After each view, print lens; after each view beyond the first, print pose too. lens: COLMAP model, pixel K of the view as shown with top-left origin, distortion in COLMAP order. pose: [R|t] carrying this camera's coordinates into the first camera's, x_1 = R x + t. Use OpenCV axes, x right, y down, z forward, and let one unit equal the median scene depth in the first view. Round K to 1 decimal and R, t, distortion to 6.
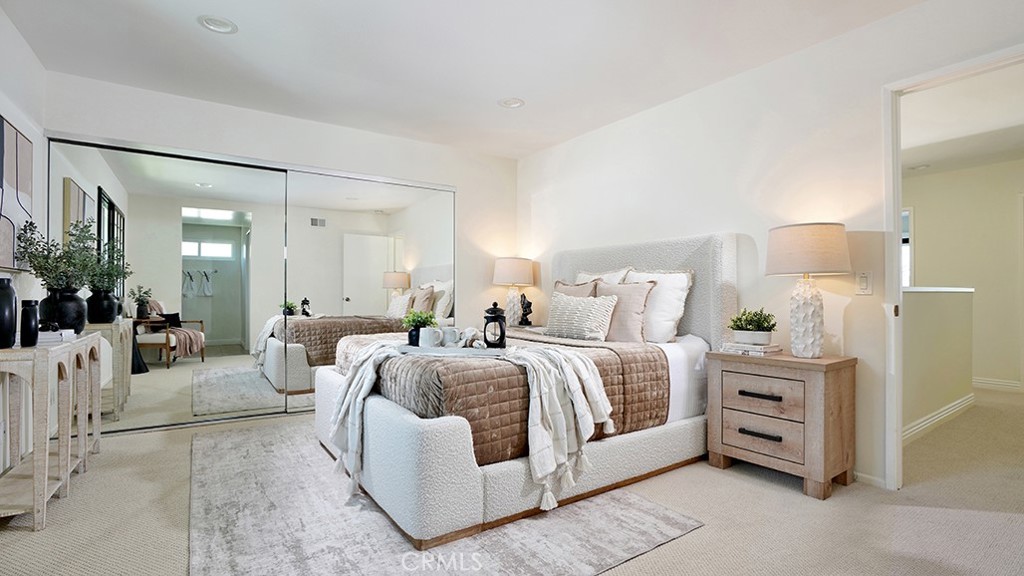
lens RADIAL K [[475.5, 0, 505.8], [0, 475.5, 291.0], [0, 0, 1]] dist [-0.034233, 0.007902]
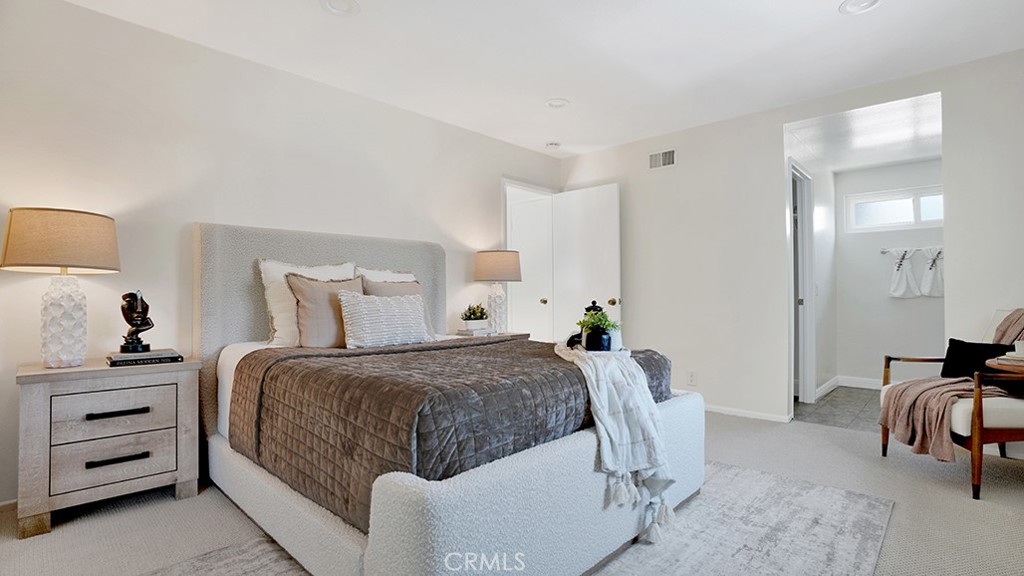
lens RADIAL K [[475.5, 0, 510.2], [0, 475.5, 291.0], [0, 0, 1]] dist [-0.034233, 0.007902]
pose [[-0.196391, 0.013649, 0.980431, -0.674557], [-0.007954, 0.999848, -0.015512, 0.012353], [-0.980493, -0.010845, -0.196253, 0.881242]]
